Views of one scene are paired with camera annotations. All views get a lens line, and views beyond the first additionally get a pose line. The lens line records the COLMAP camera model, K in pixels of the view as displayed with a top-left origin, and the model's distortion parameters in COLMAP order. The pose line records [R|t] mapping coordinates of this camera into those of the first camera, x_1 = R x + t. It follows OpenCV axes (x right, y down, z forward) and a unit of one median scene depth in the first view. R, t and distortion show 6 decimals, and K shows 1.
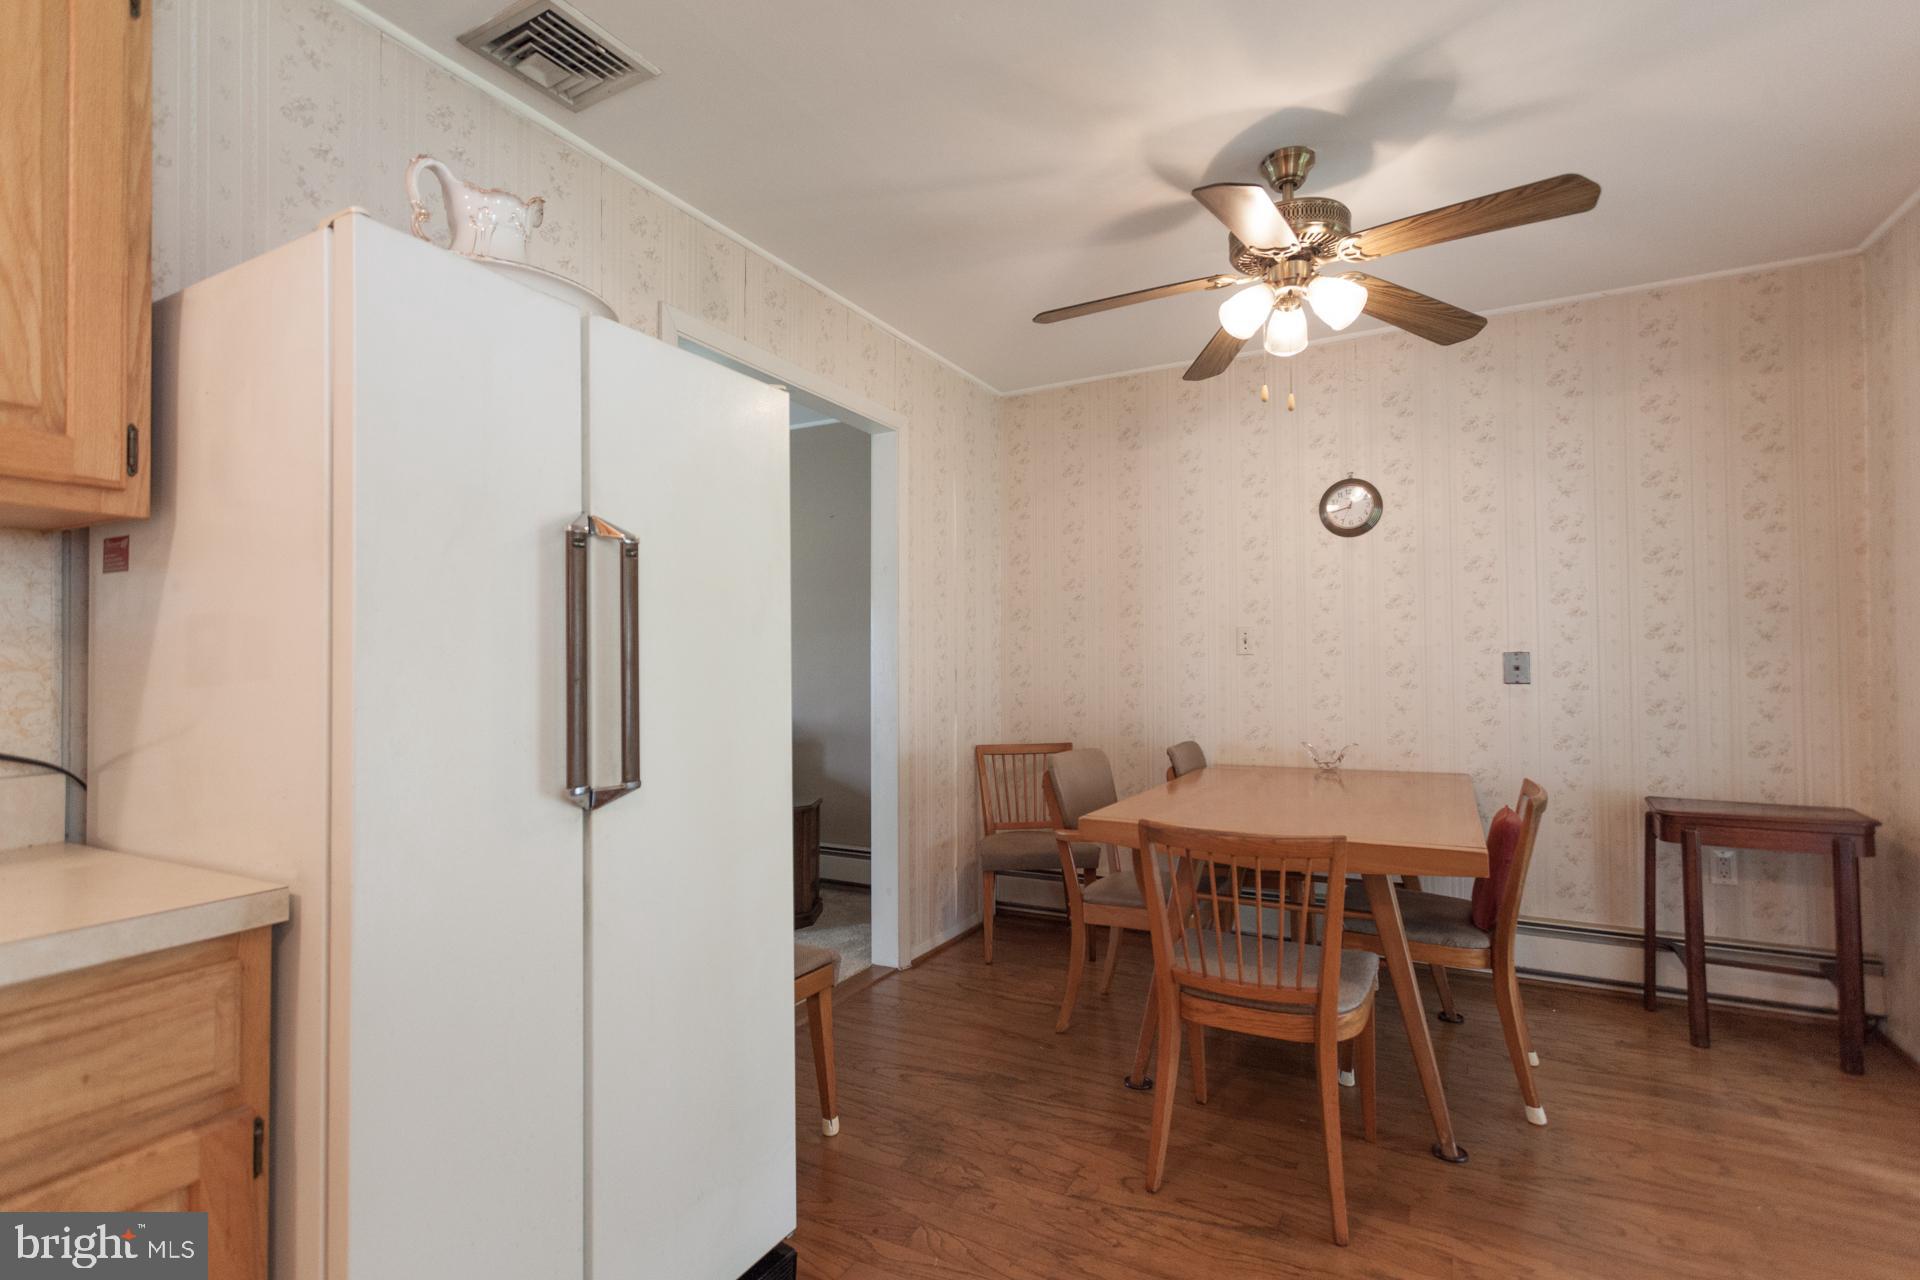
lens RADIAL K [[913.2, 0, 944.5], [0, 913.2, 645.1], [0, 0, 1]] dist [0.006920, 0.000694]
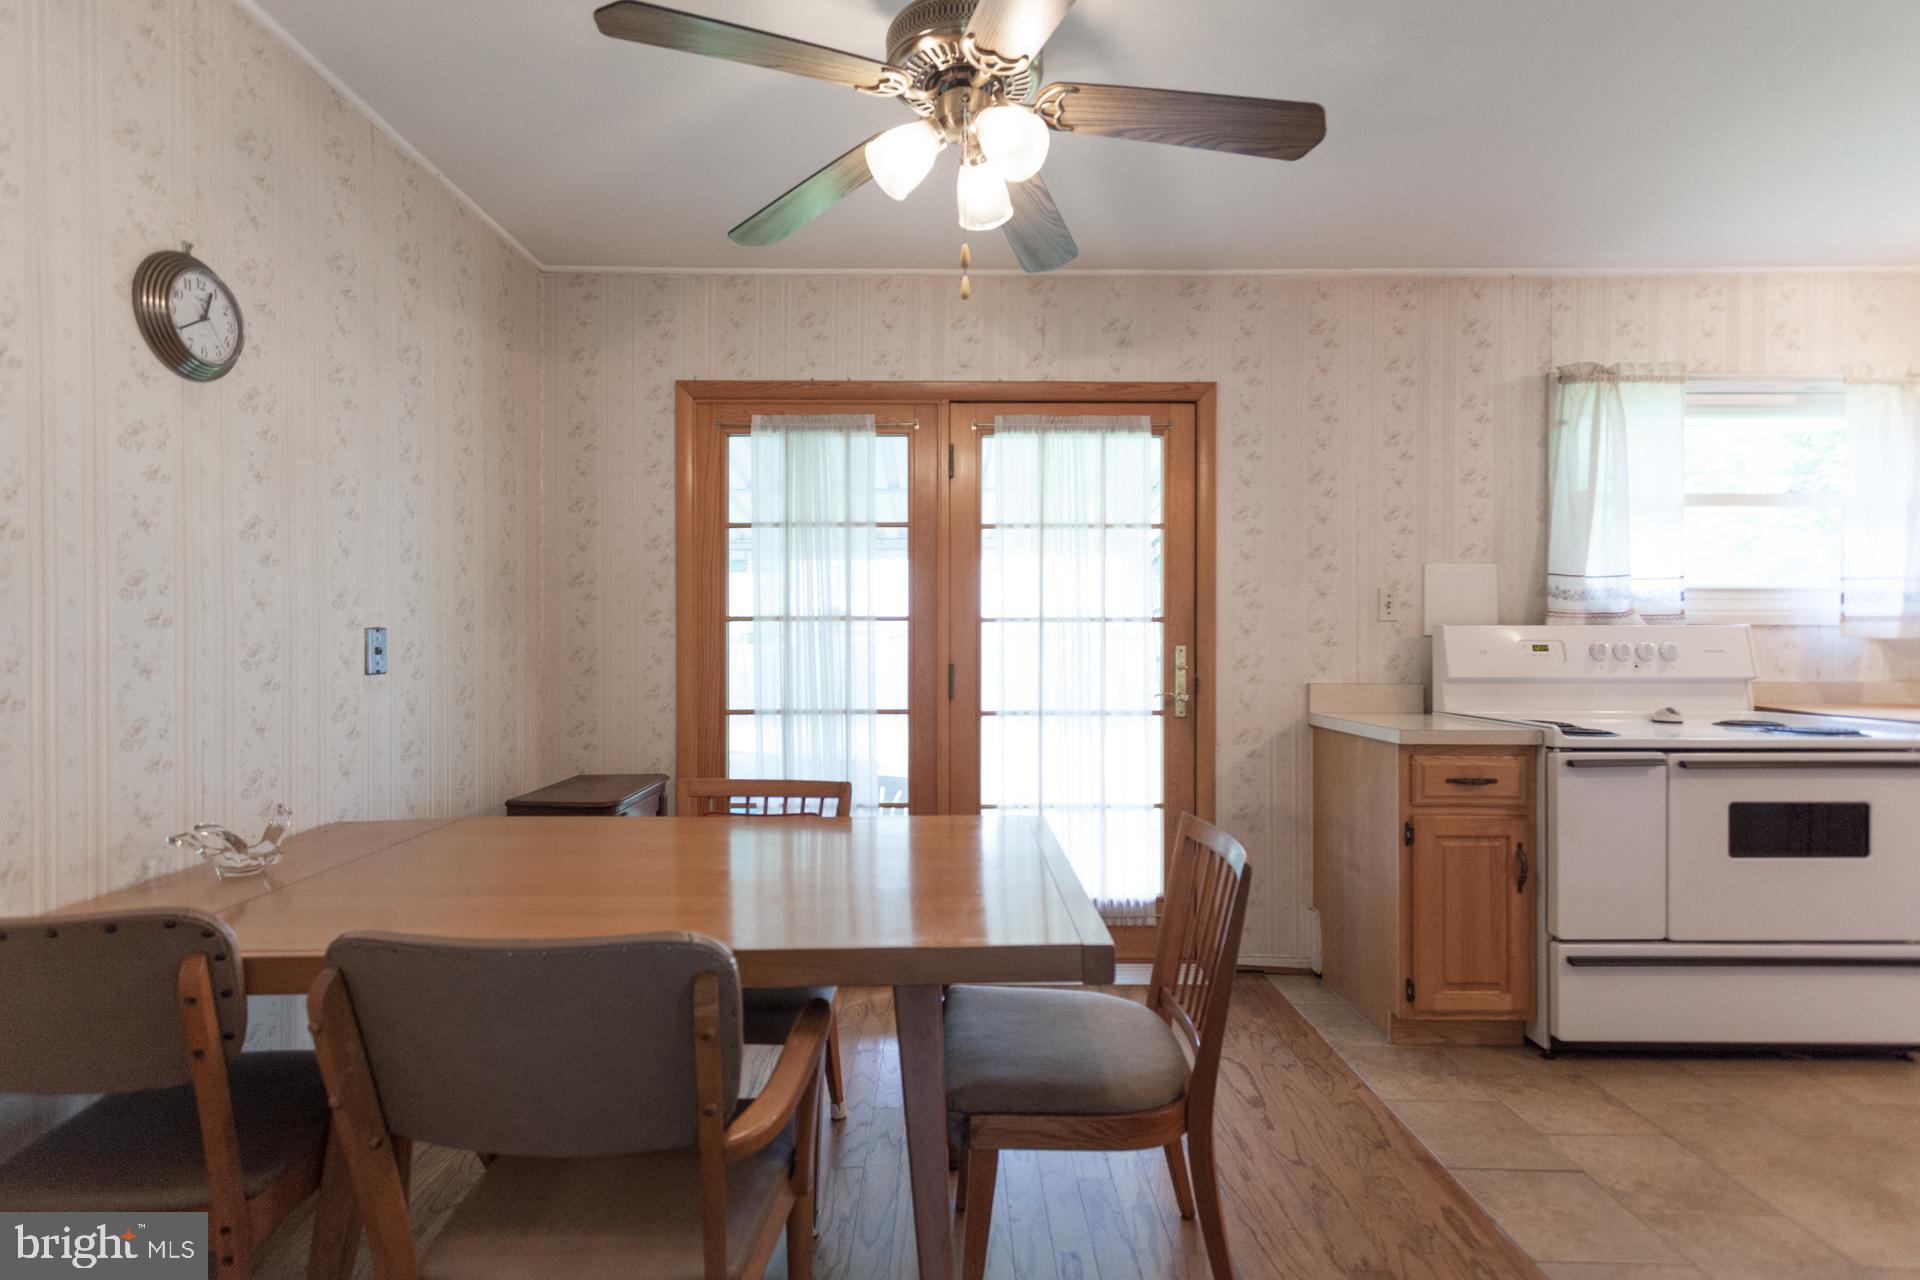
lens RADIAL K [[927.4, 0, 946.4], [0, 927.4, 644.9], [0, 0, 1]] dist [0.002315, 0.000924]
pose [[-0.486518, -0.001689, 0.873669, -0.224325], [-0.014134, 0.999882, -0.005938, 0.022750], [-0.873556, -0.015238, -0.486485, 1.180243]]
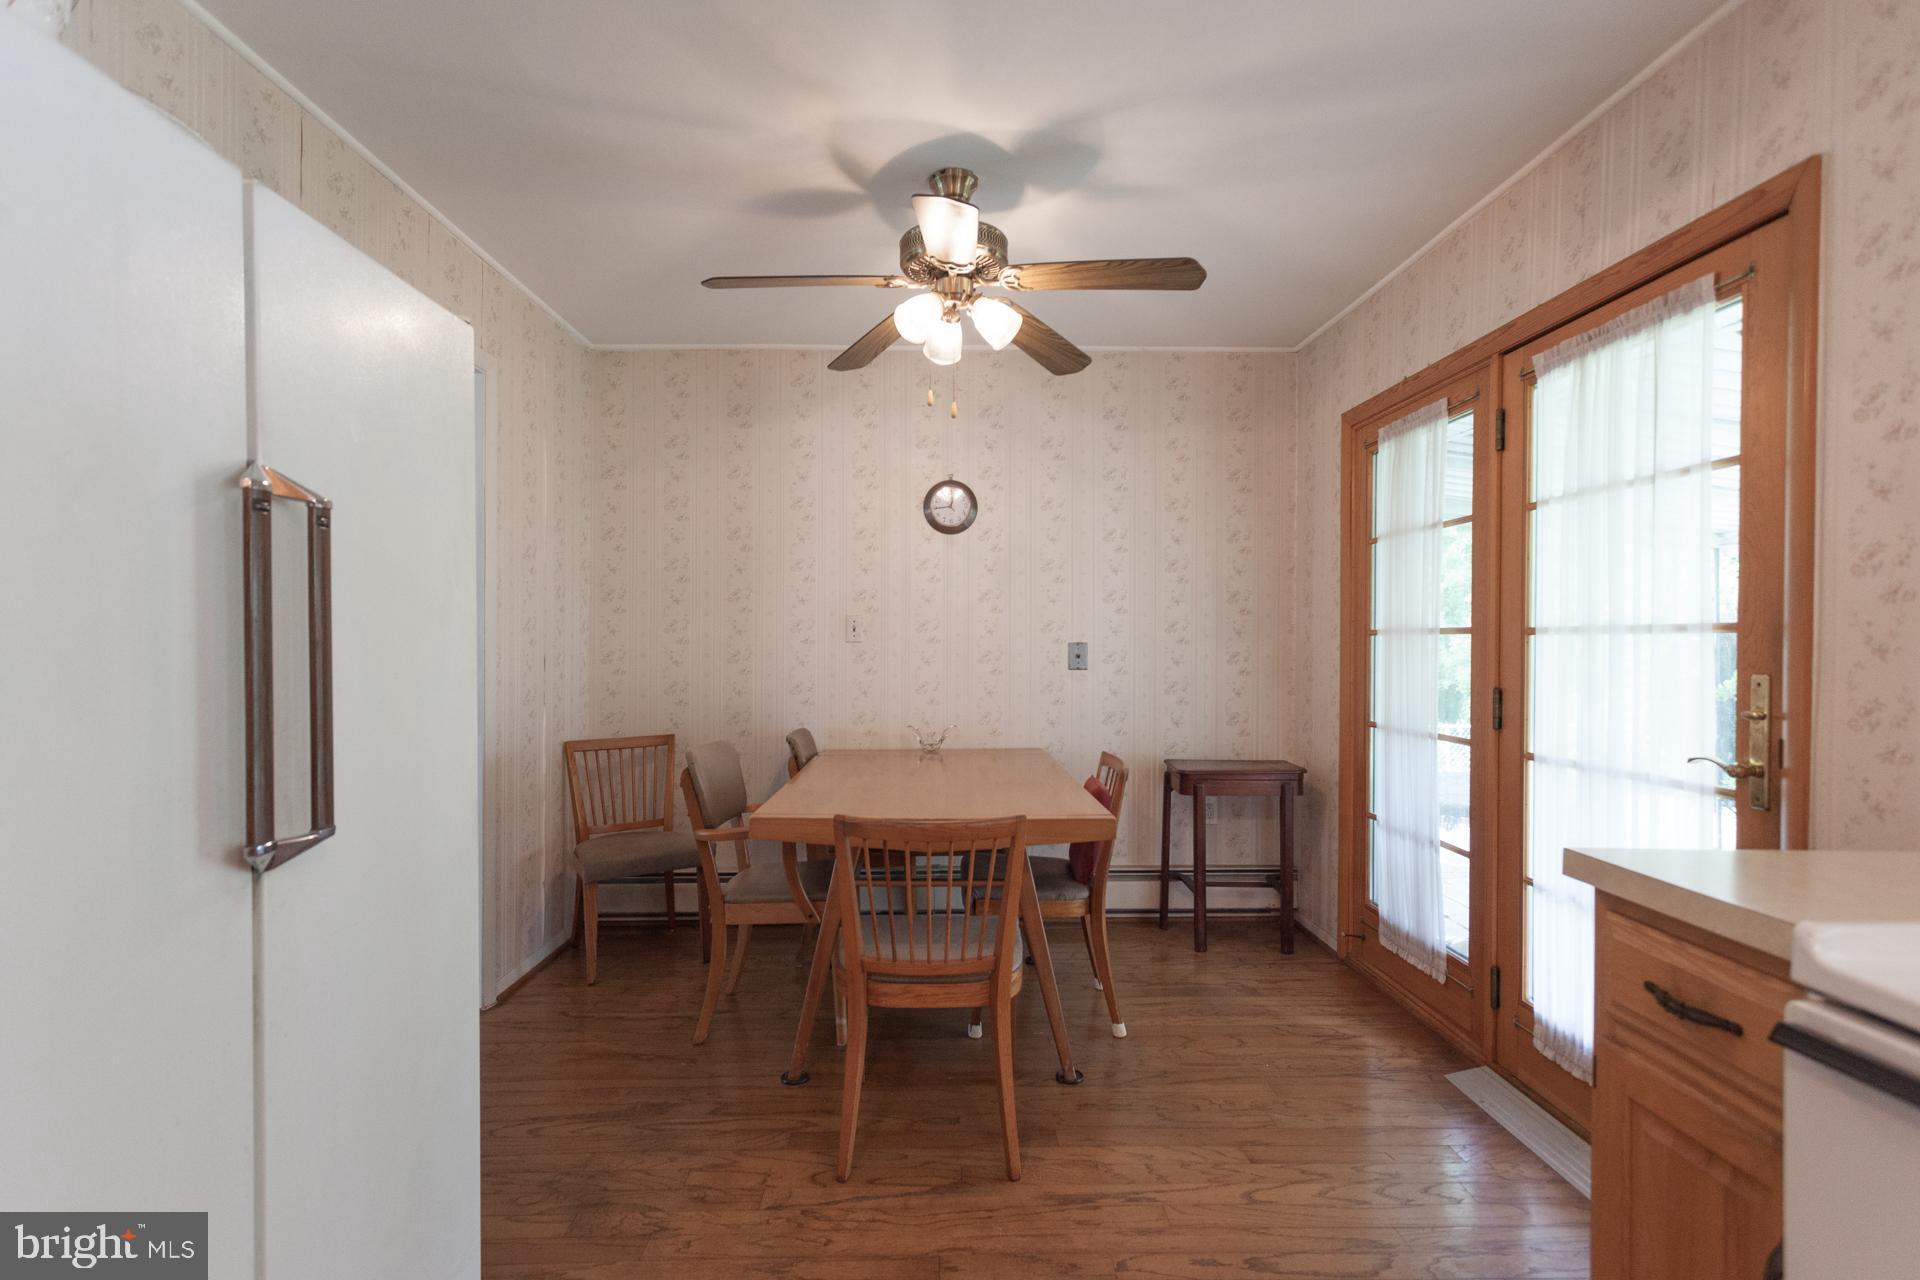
lens RADIAL K [[939.2, 0, 952.4], [0, 939.2, 644.6], [0, 0, 1]] dist [0.004489, 0.003070]
pose [[0.868681, 0.005832, 0.495337, -0.137472], [-0.017366, 0.999675, 0.018684, -0.011777], [-0.495067, -0.024833, 0.868500, 0.039609]]
